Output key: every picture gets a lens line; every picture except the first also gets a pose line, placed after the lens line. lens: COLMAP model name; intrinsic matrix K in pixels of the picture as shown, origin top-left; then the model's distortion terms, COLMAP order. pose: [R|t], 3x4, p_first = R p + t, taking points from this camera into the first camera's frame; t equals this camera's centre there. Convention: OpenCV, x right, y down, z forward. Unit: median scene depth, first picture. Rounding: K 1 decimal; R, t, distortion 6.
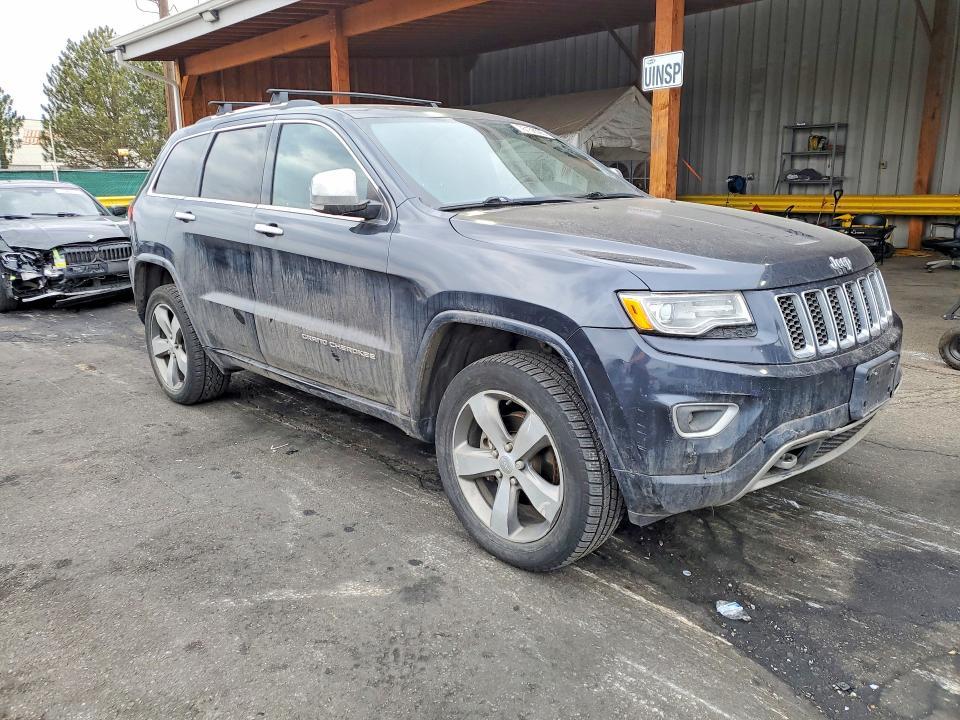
lens RADIAL K [[743.6, 0, 479.2], [0, 743.6, 343.0], [0, 0, 1]] dist [0.011185, 0.014537]
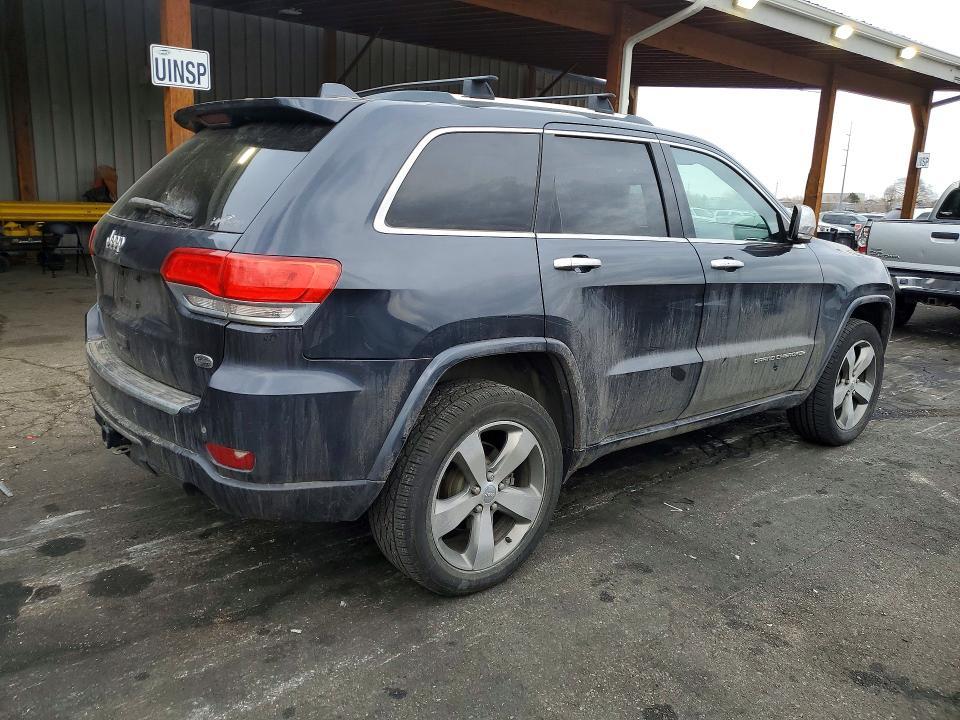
lens RADIAL K [[743.6, 0, 460.0], [0, 743.6, 343.3], [0, 0, 1]] dist [0.011185, 0.014537]
pose [[0.091179, -0.184444, 0.978605, -1.226918], [0.179675, 0.969617, 0.166009, -0.266824], [-0.979491, 0.160694, 0.121549, 1.207085]]
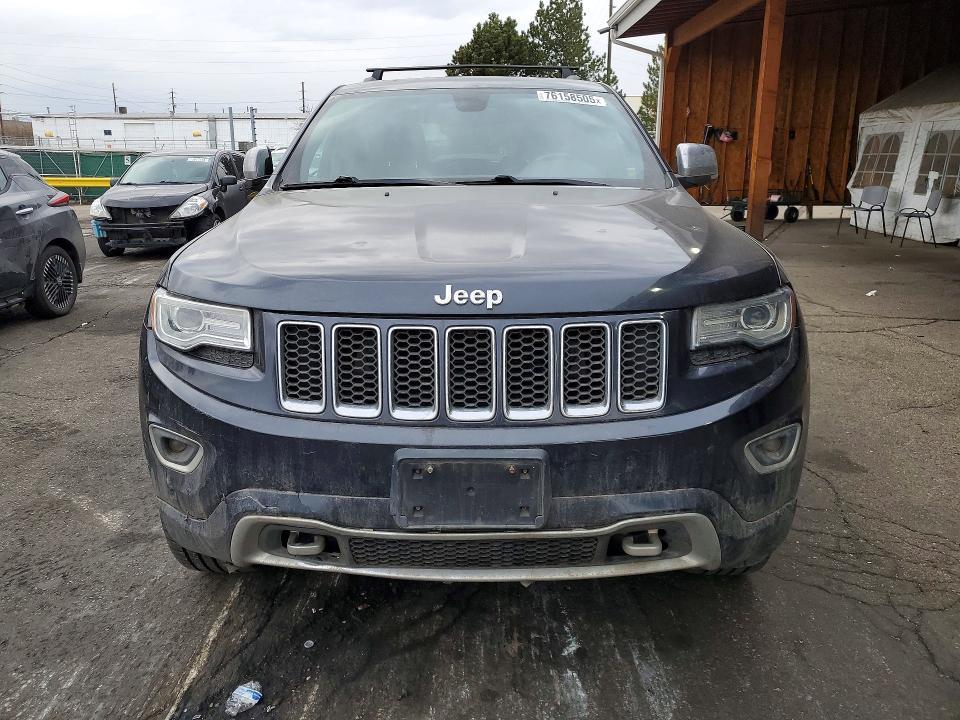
lens RADIAL K [[743.6, 0, 475.0], [0, 743.6, 363.4], [0, 0, 1]] dist [0.011185, 0.014537]
pose [[0.705665, 0.202228, -0.679073, 0.624056], [-0.161271, 0.979091, 0.123986, -0.085121], [0.689948, 0.022022, 0.723524, 0.367307]]
